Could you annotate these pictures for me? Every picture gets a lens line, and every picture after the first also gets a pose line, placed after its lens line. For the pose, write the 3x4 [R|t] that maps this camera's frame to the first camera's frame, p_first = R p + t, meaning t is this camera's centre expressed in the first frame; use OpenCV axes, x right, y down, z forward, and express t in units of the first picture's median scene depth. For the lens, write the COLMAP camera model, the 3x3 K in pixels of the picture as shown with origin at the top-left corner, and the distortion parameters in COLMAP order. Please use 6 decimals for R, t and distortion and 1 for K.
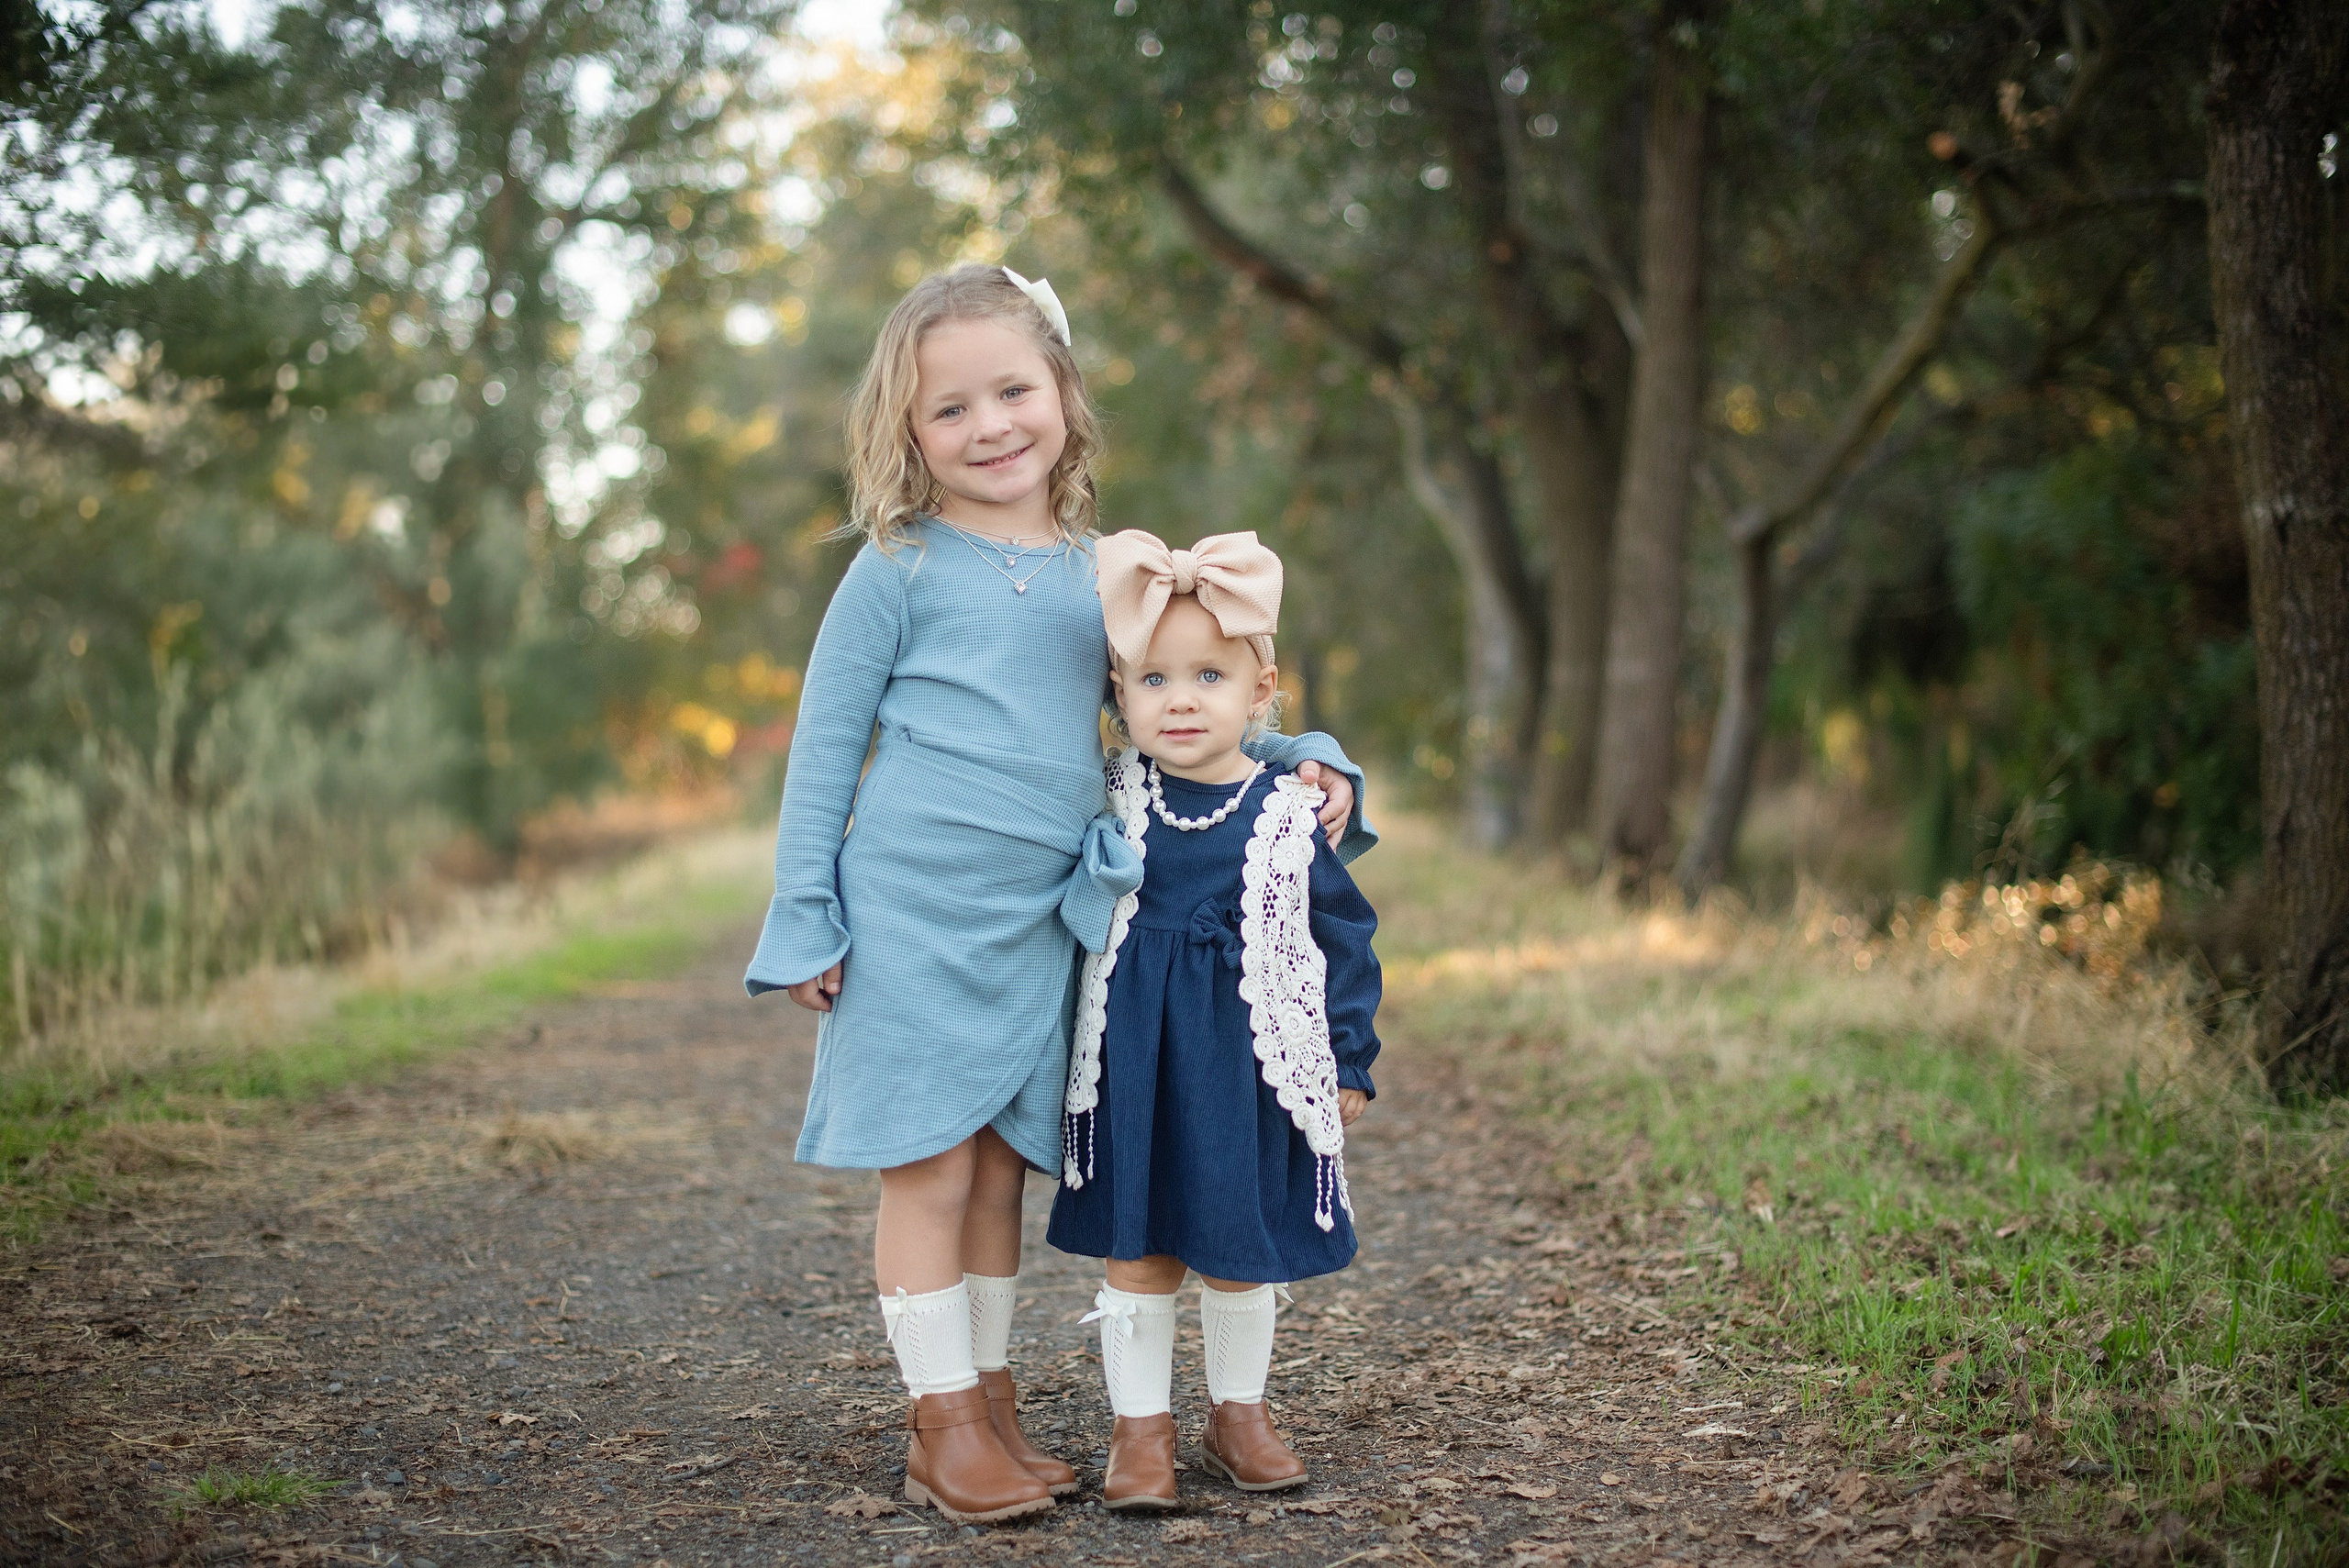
lens RADIAL K [[3355.1, 0, 1171.7], [0, 3355.1, 794.8], [0, 0, 1]] dist [-0.135885, 0.073827]
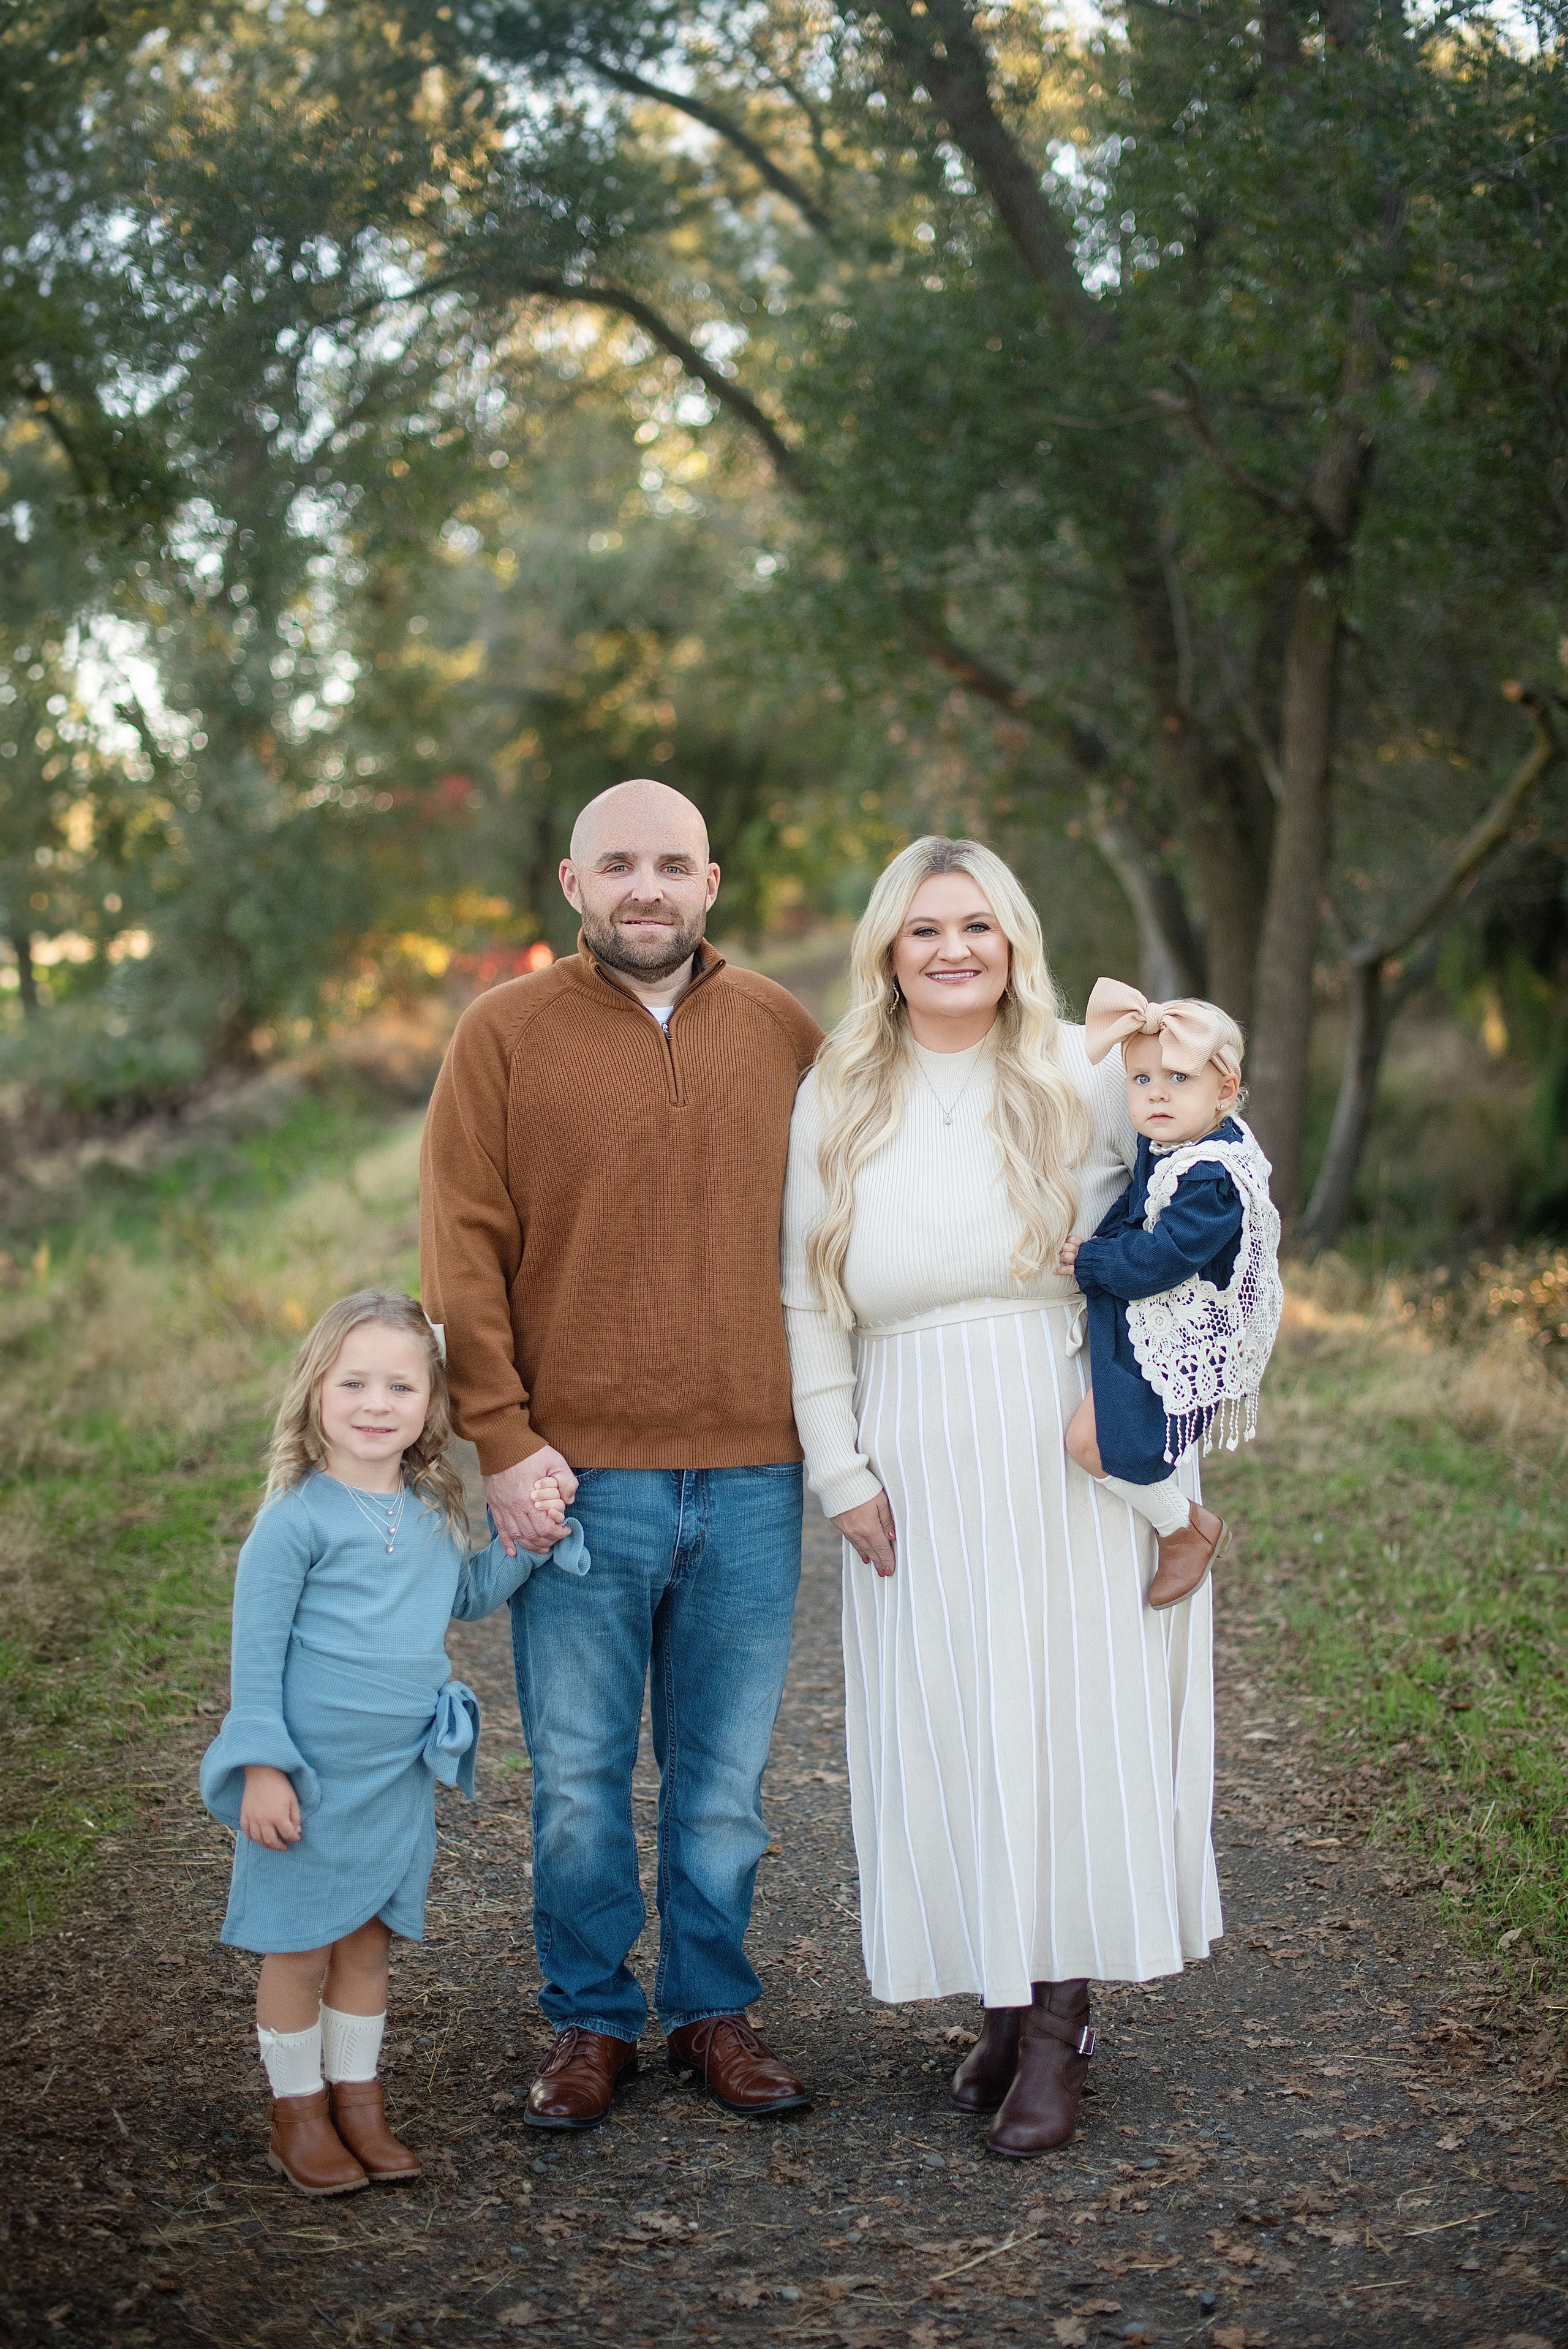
lens RADIAL K [[3378.6, 0, 785.6], [0, 3378.6, 1175.5], [0, 0, 1]] dist [-0.139540, 0.100290]
pose [[0.999844, 0.008846, -0.015265, -0.044179], [-0.007826, 0.997813, 0.065640, -0.131840], [0.015812, -0.065510, 0.997727, -0.475836]]
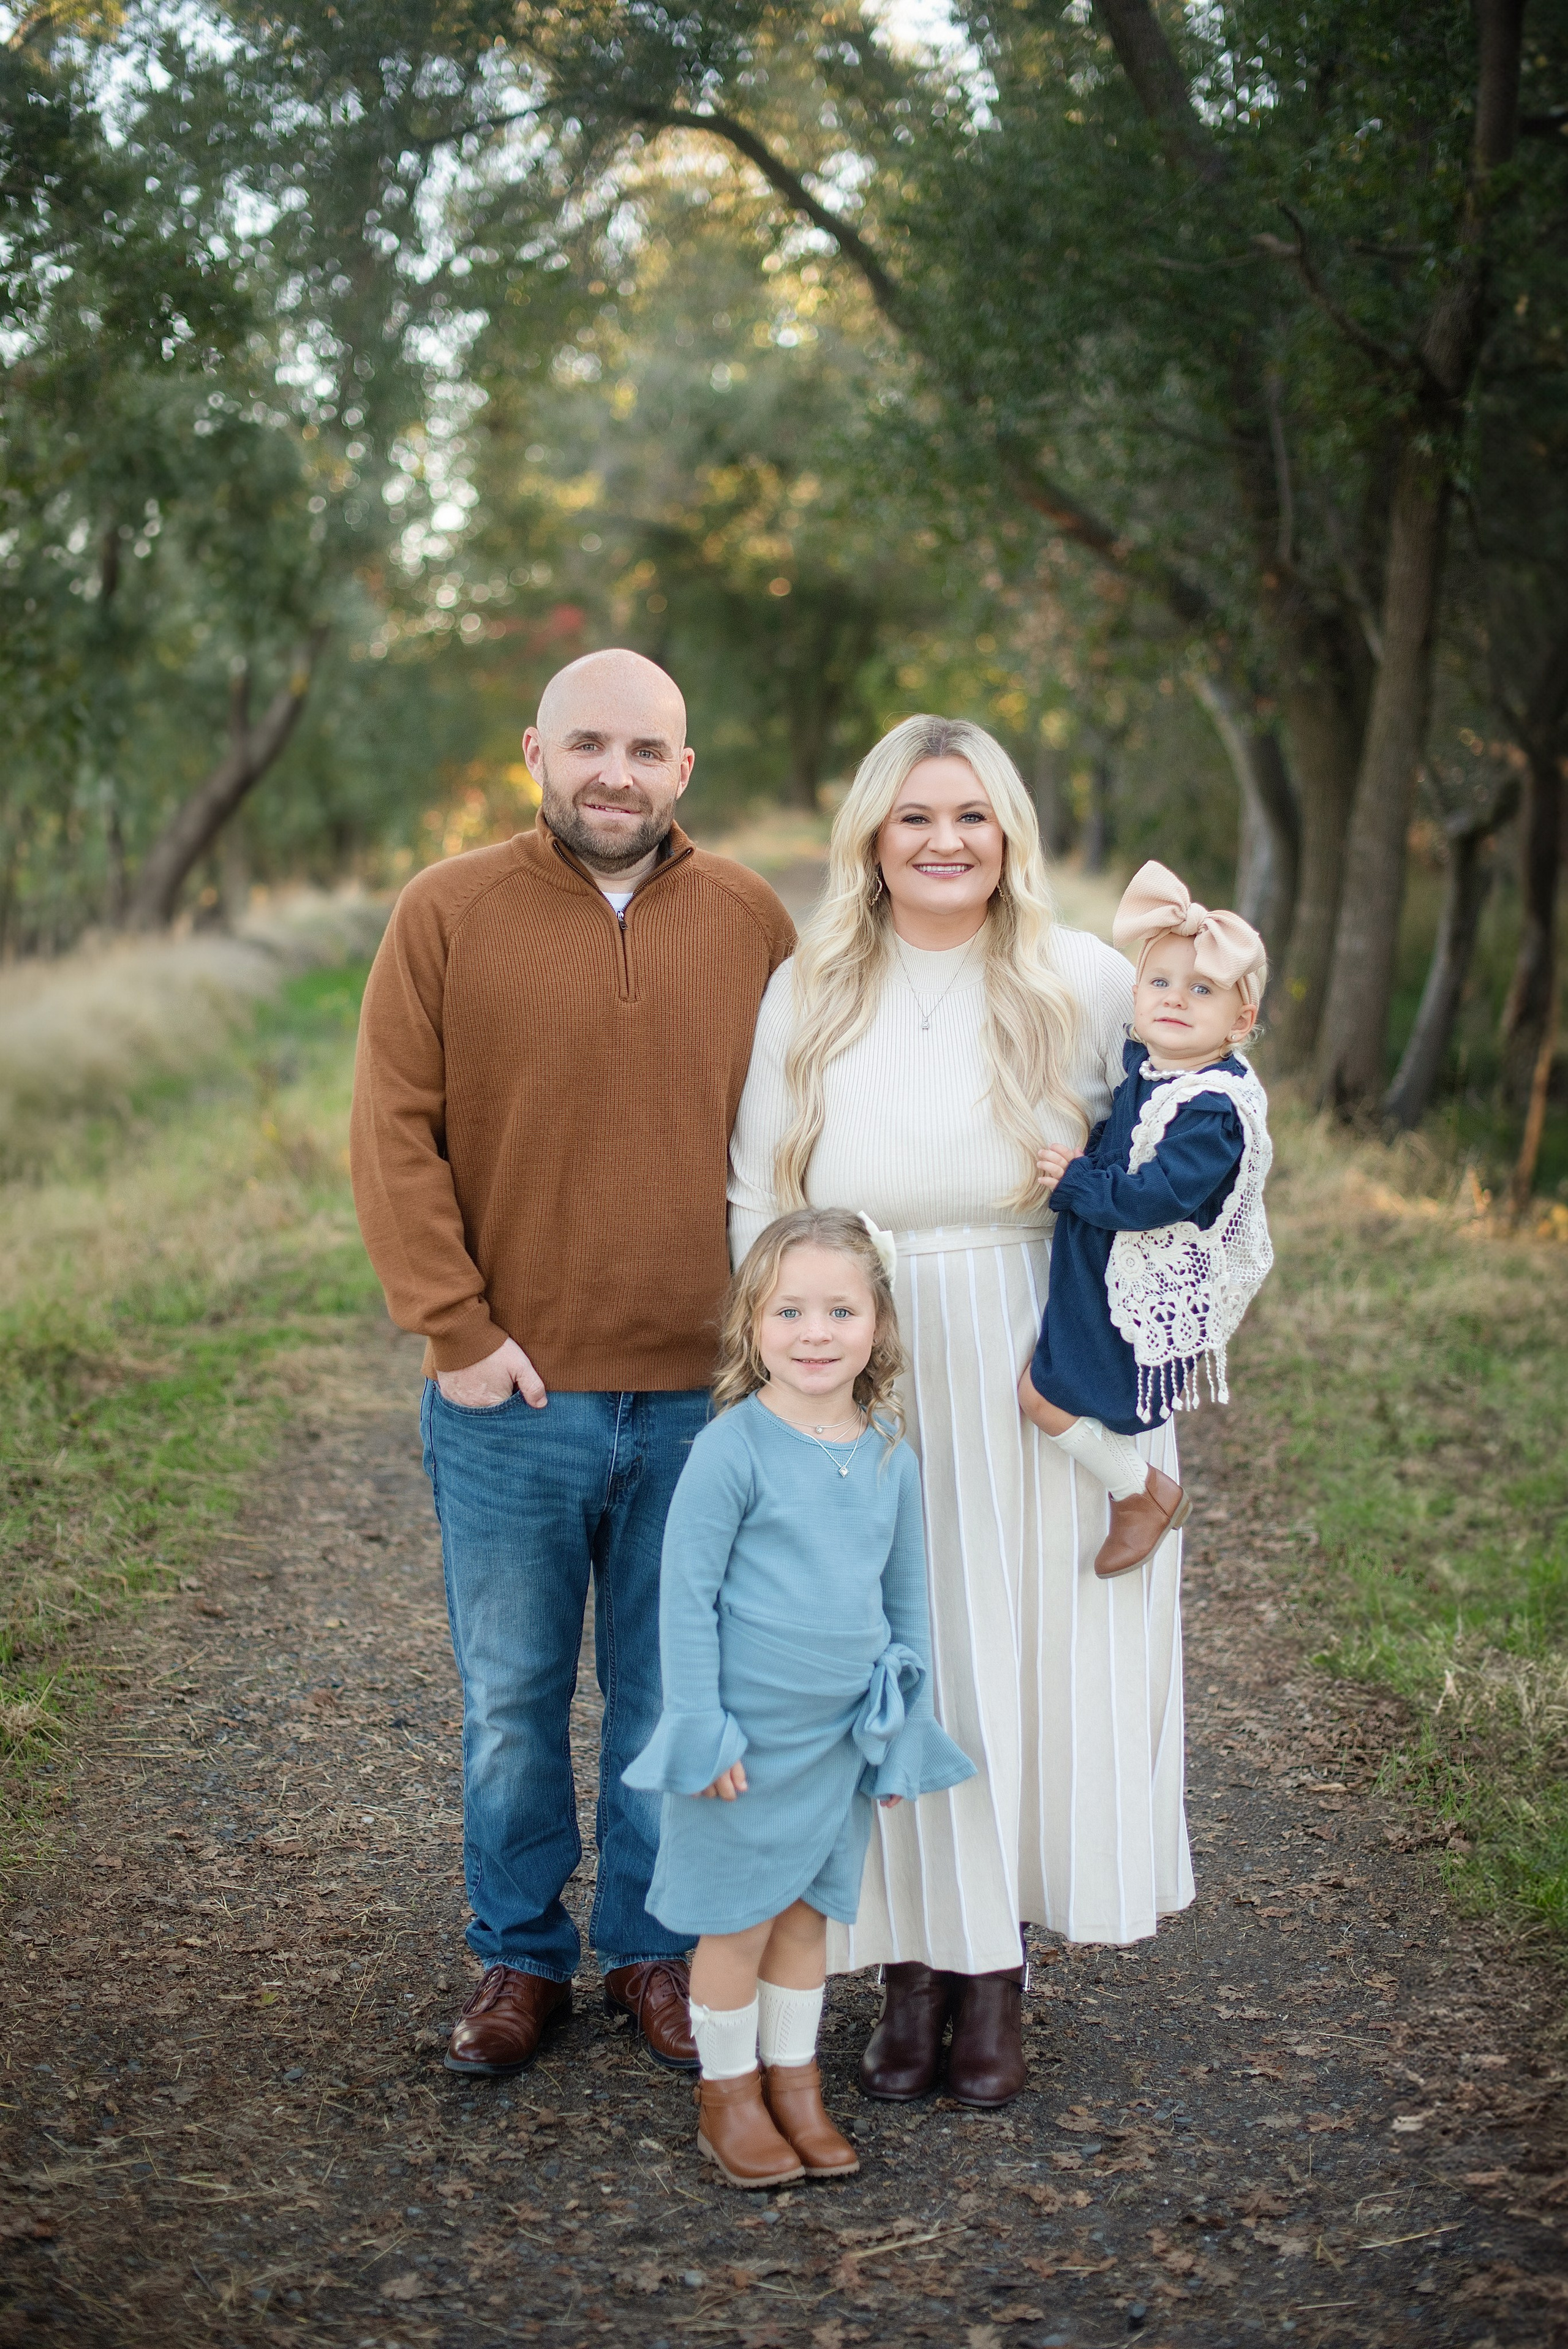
lens RADIAL K [[3375.2, 0, 686.4], [0, 3375.2, 1173.5], [0, 0, 1]] dist [-0.142166, 0.108740]
pose [[0.996099, 0.044952, -0.075936, -0.018003], [-0.036035, 0.992716, 0.114966, -0.141829], [0.080550, -0.111781, 0.990463, -0.428398]]
